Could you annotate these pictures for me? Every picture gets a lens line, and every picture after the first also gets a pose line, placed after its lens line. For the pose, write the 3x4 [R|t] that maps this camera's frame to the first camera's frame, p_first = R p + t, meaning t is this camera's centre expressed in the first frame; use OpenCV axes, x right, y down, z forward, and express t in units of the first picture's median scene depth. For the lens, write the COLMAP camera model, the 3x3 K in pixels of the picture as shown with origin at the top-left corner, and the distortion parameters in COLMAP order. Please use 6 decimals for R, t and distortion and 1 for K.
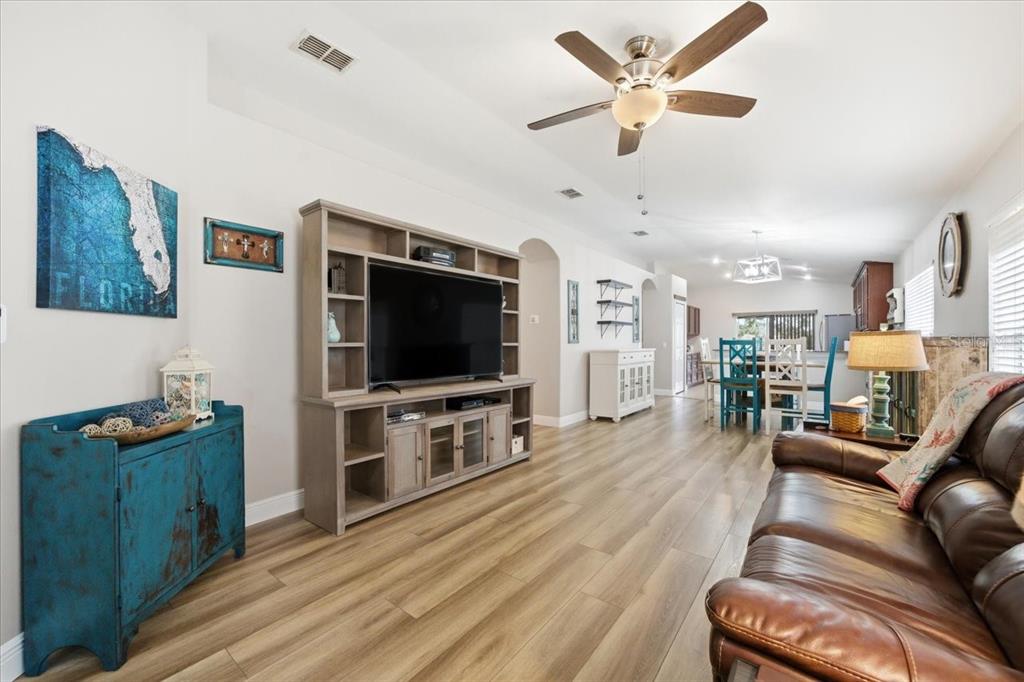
lens RADIAL K [[416.3, 0, 514.1], [0, 416.3, 343.0], [0, 0, 1]] dist [-0.024792, 0.002302]
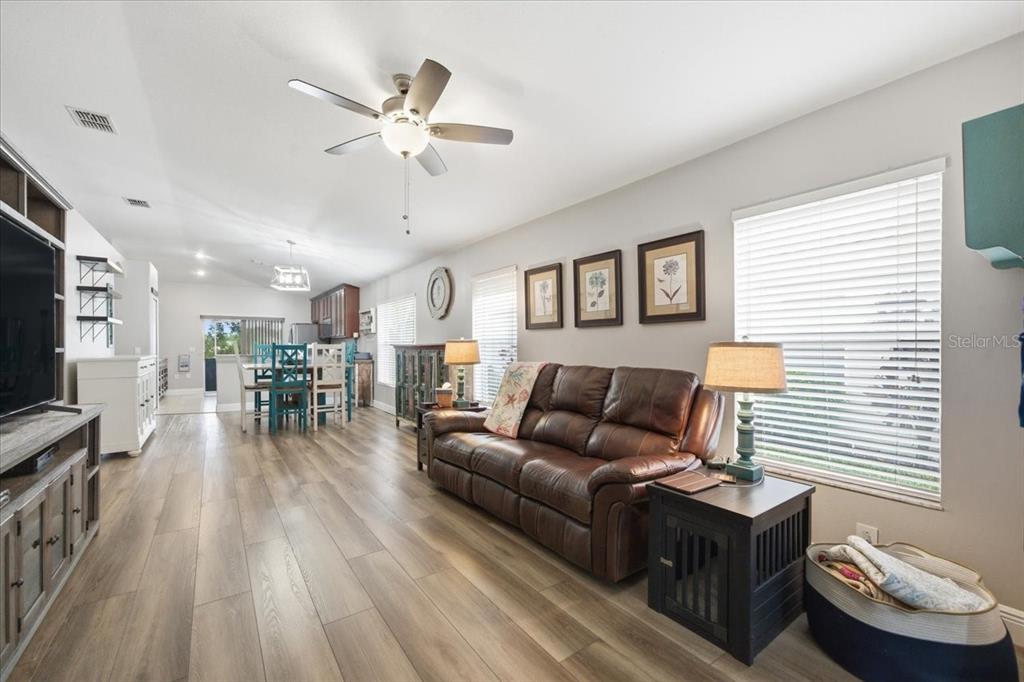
lens RADIAL K [[416.3, 0, 515.2], [0, 416.3, 346.3], [0, 0, 1]] dist [-0.024792, 0.002302]
pose [[0.289234, 0.000983, 0.957258, -0.395514], [0.003056, 0.999993, -0.001950, 0.000326], [-0.957253, 0.003489, 0.289229, 0.225126]]
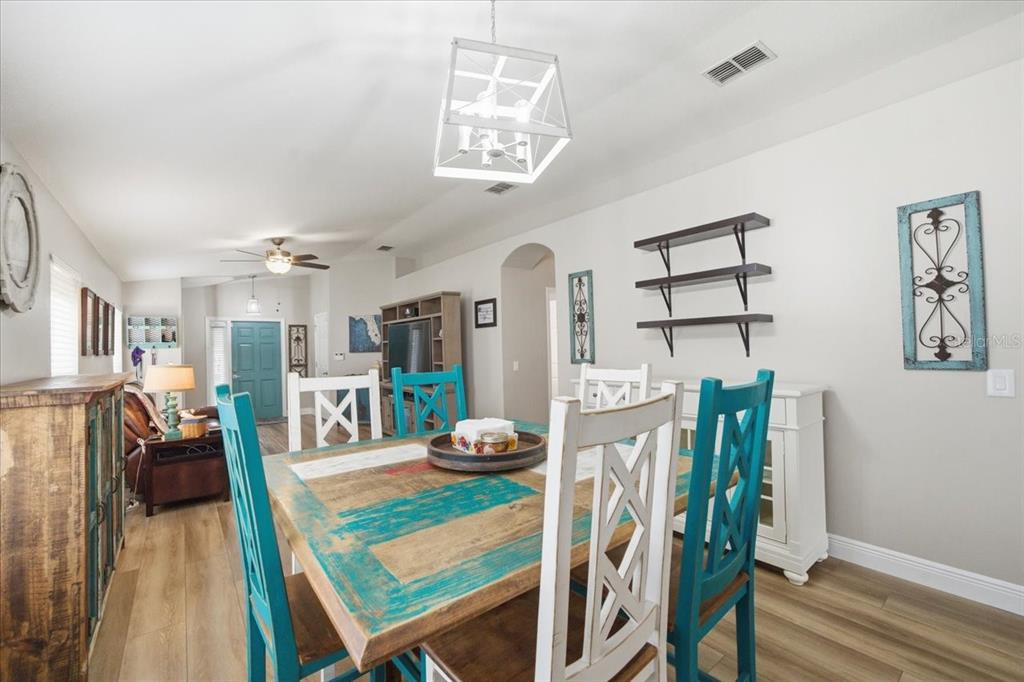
lens RADIAL K [[416.3, 0, 509.0], [0, 416.3, 346.4], [0, 0, 1]] dist [-0.024792, 0.002302]
pose [[-0.248781, -0.003686, -0.968553, 1.290109], [0.013002, 0.999890, -0.007145, -0.037306], [0.968472, -0.014371, -0.248706, 1.637477]]
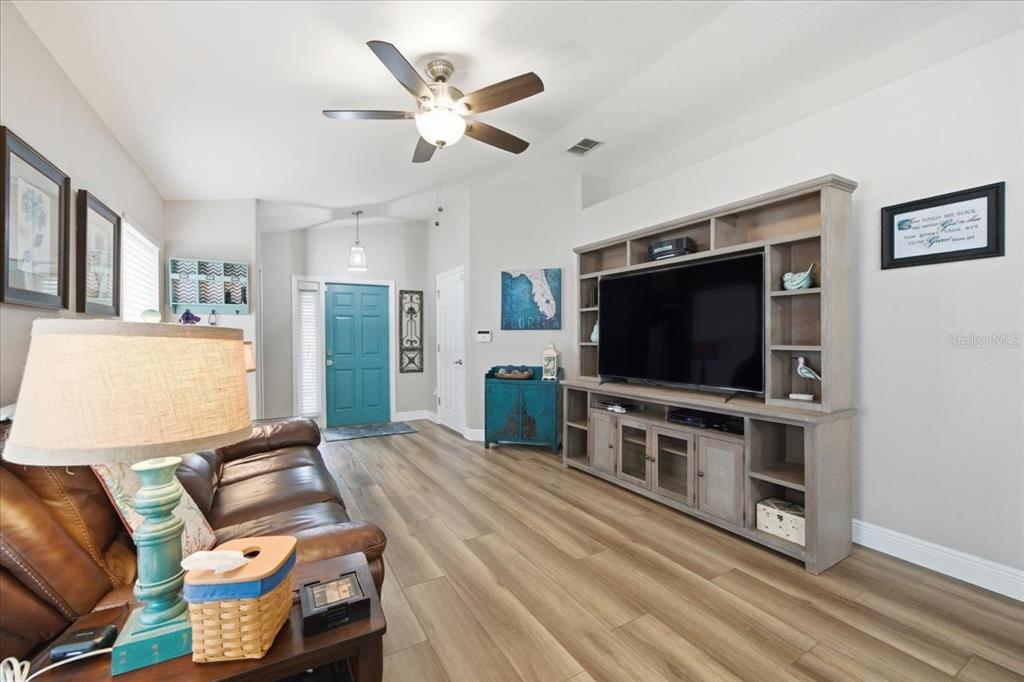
lens RADIAL K [[416.3, 0, 495.3], [0, 416.3, 342.4], [0, 0, 1]] dist [-0.024792, 0.002302]
pose [[-0.406921, 0.005528, -0.913447, 0.706098], [-0.007136, 0.999932, 0.009230, -0.007039], [0.913435, 0.010274, -0.406854, 0.900677]]
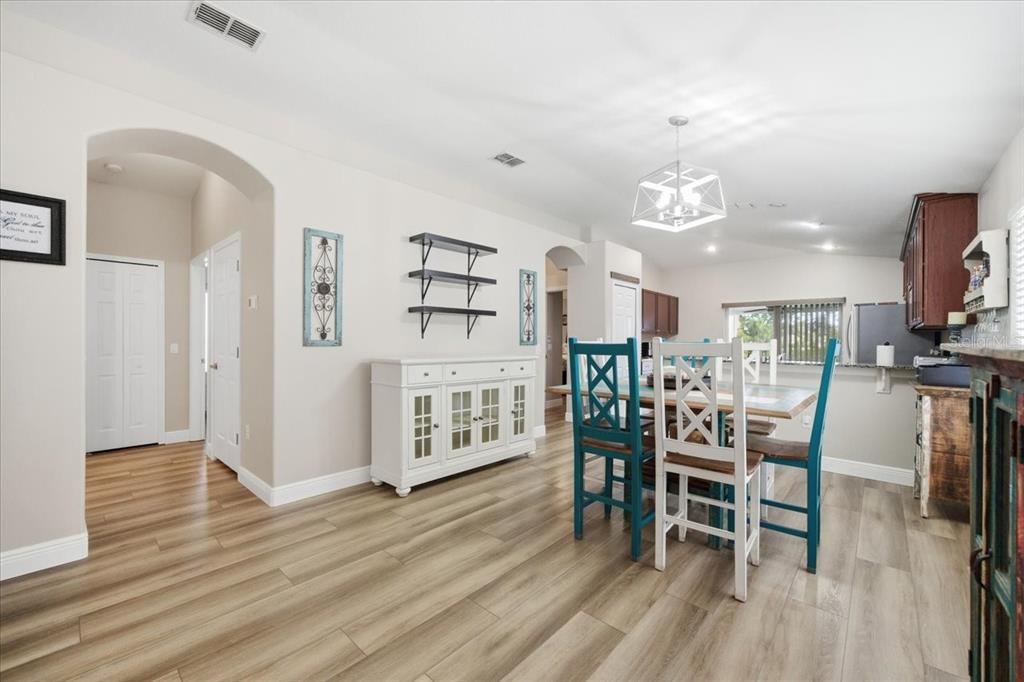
lens RADIAL K [[416.3, 0, 514.2], [0, 416.3, 341.4], [0, 0, 1]] dist [-0.024792, 0.002302]
pose [[0.996330, 0.008629, -0.085165, 0.675582], [-0.008565, 0.999963, 0.001116, -0.013039], [0.085171, -0.000382, 0.996366, 0.761004]]
